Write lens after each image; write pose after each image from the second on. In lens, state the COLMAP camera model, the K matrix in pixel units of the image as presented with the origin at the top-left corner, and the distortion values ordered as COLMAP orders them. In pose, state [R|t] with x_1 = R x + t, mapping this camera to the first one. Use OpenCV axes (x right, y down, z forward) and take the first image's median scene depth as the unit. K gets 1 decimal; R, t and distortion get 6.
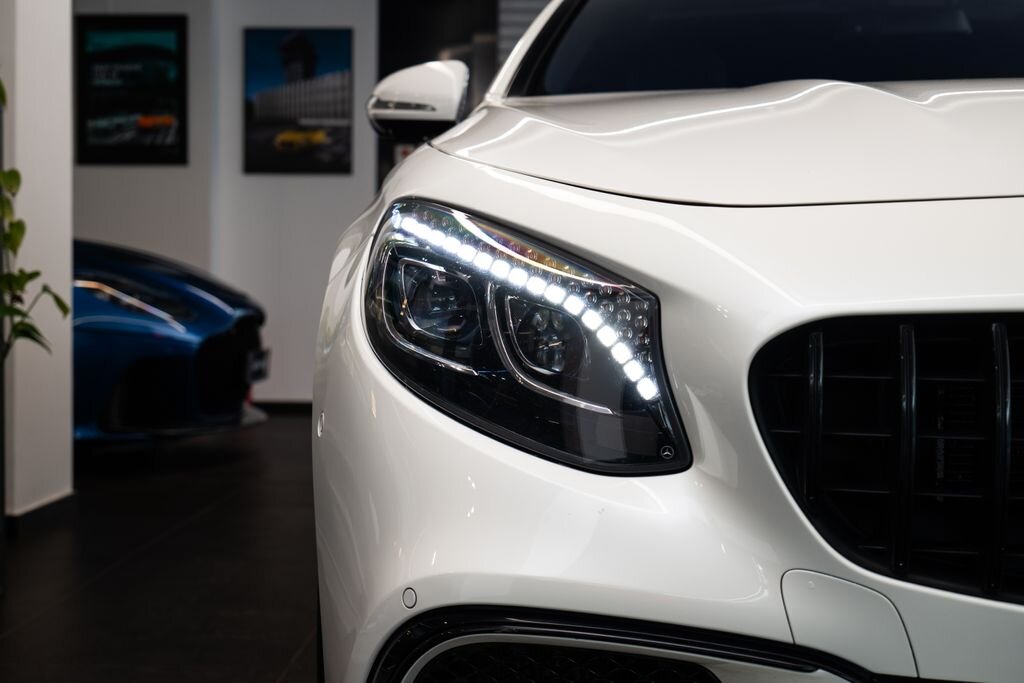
lens RADIAL K [[1707.7, 0, 512.0], [0, 1707.7, 341.5], [0, 0, 1]] dist [-0.116460, -0.012290]
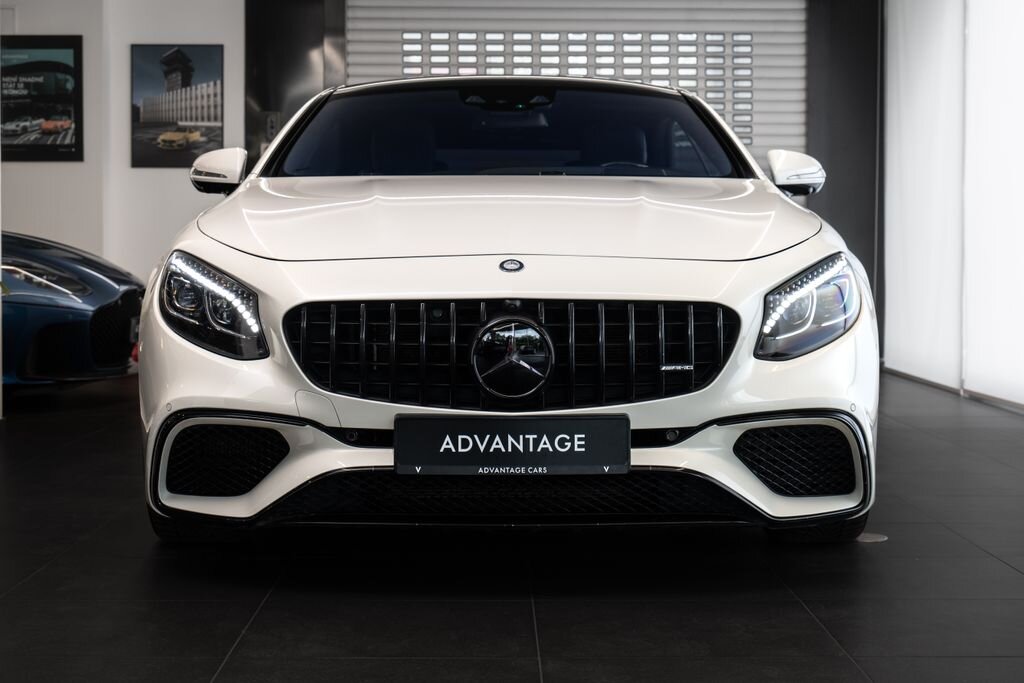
lens RADIAL K [[1707.7, 0, 512.0], [0, 1707.7, 341.5], [0, 0, 1]] dist [-0.116460, -0.012290]
pose [[0.998271, -0.004126, 0.058641, 0.062214], [0.002989, 0.999806, 0.019458, -0.000525], [-0.058710, -0.019249, 0.998090, -0.327347]]
